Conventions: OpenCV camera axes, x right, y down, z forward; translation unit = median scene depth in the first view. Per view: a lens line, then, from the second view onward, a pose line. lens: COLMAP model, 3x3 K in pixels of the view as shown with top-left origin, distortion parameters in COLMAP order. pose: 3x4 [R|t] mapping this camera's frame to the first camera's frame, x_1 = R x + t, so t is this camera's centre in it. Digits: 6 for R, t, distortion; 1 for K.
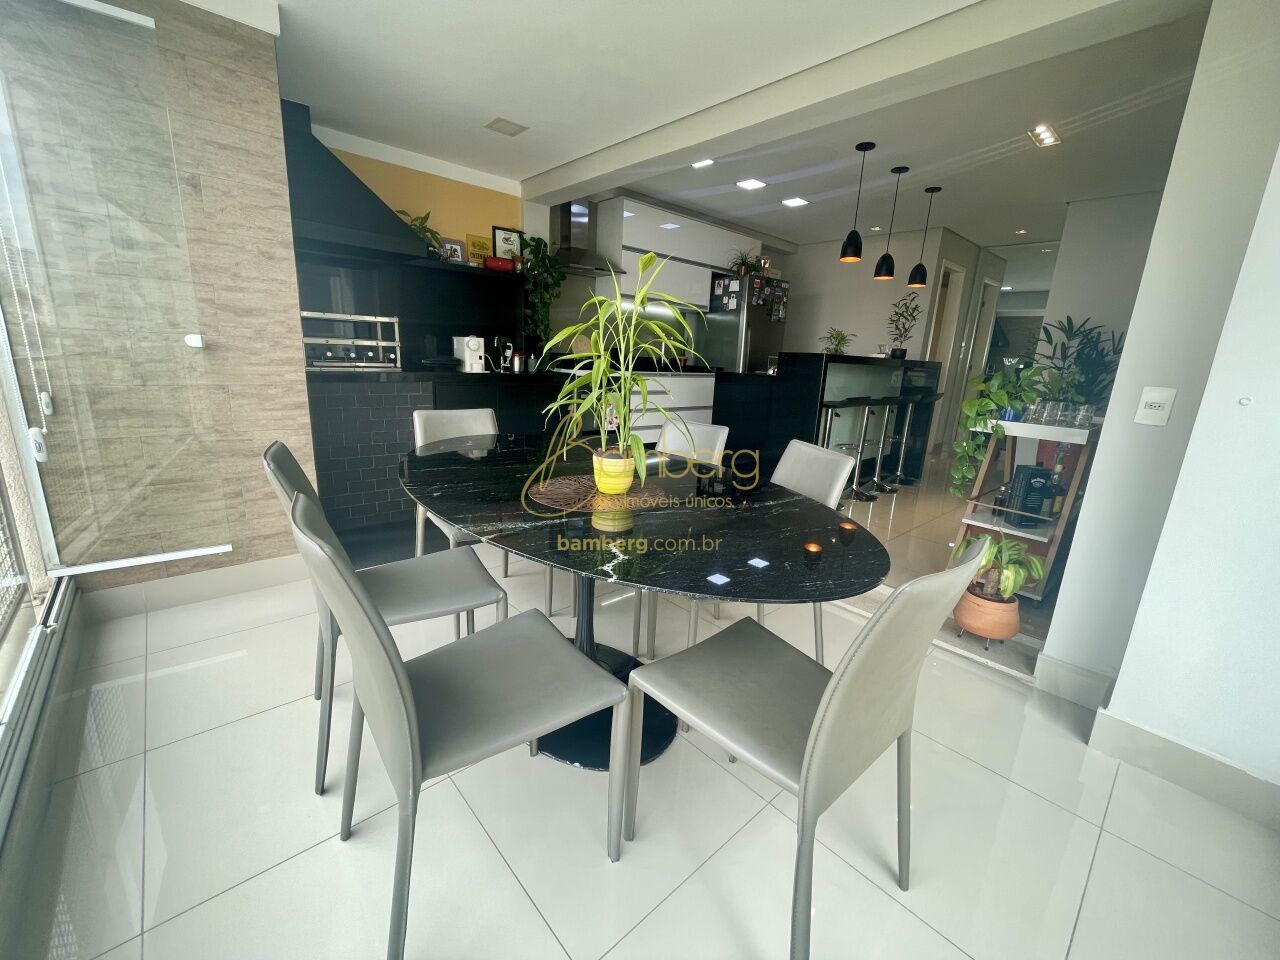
lens RADIAL K [[519.2, 0, 638.7], [0, 519.2, 479.1], [0, 0, 1]] dist [-0.001730, 0.000357]
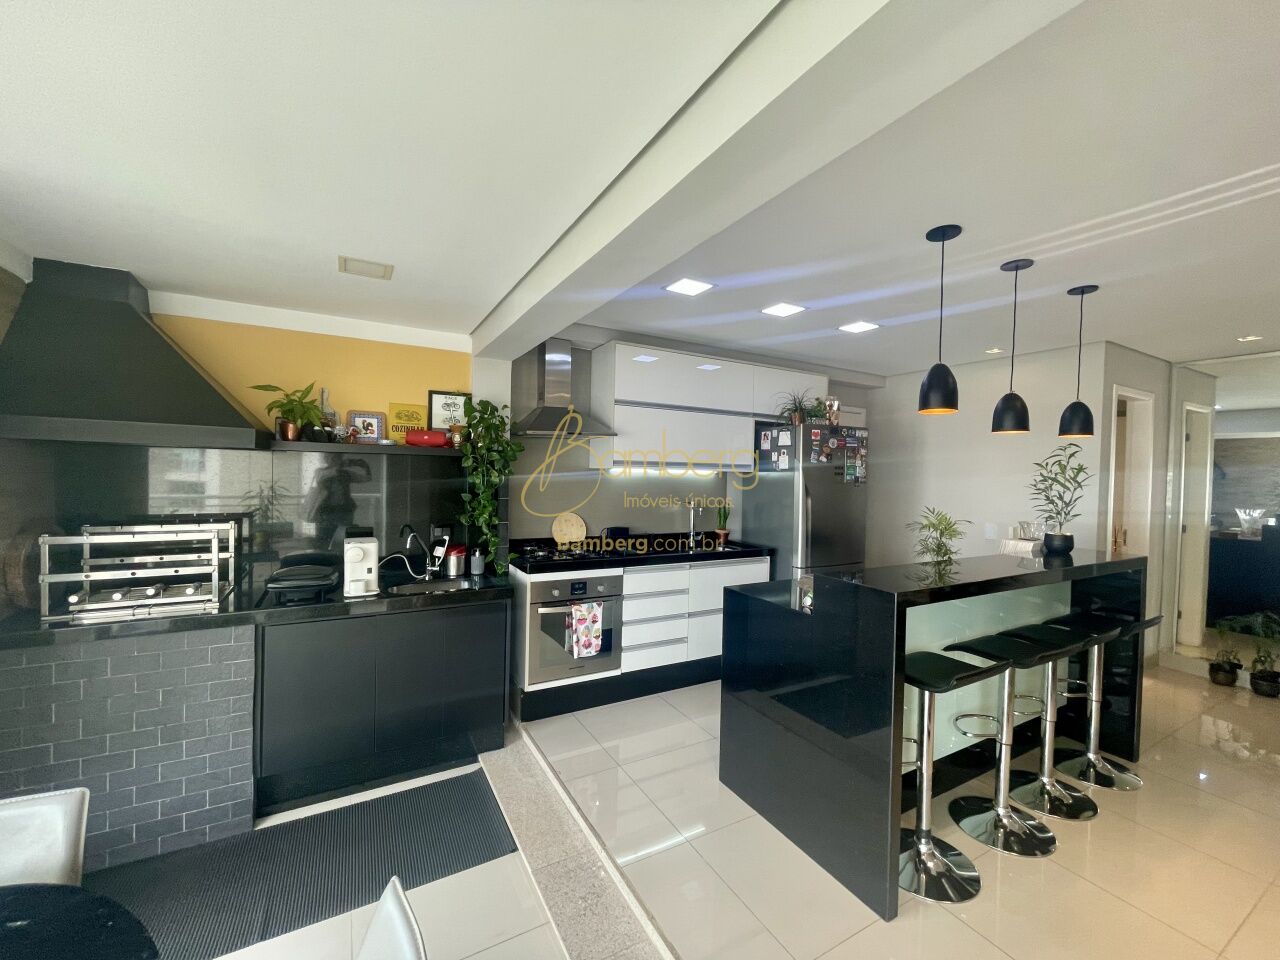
lens RADIAL K [[519.2, 0, 641.6], [0, 519.2, 480.9], [0, 0, 1]] dist [-0.001730, 0.000357]
pose [[0.975731, -0.023592, -0.217697, 0.166733], [-0.026663, 0.973981, -0.225058, -0.165946], [0.217342, 0.225400, 0.949714, 0.317270]]
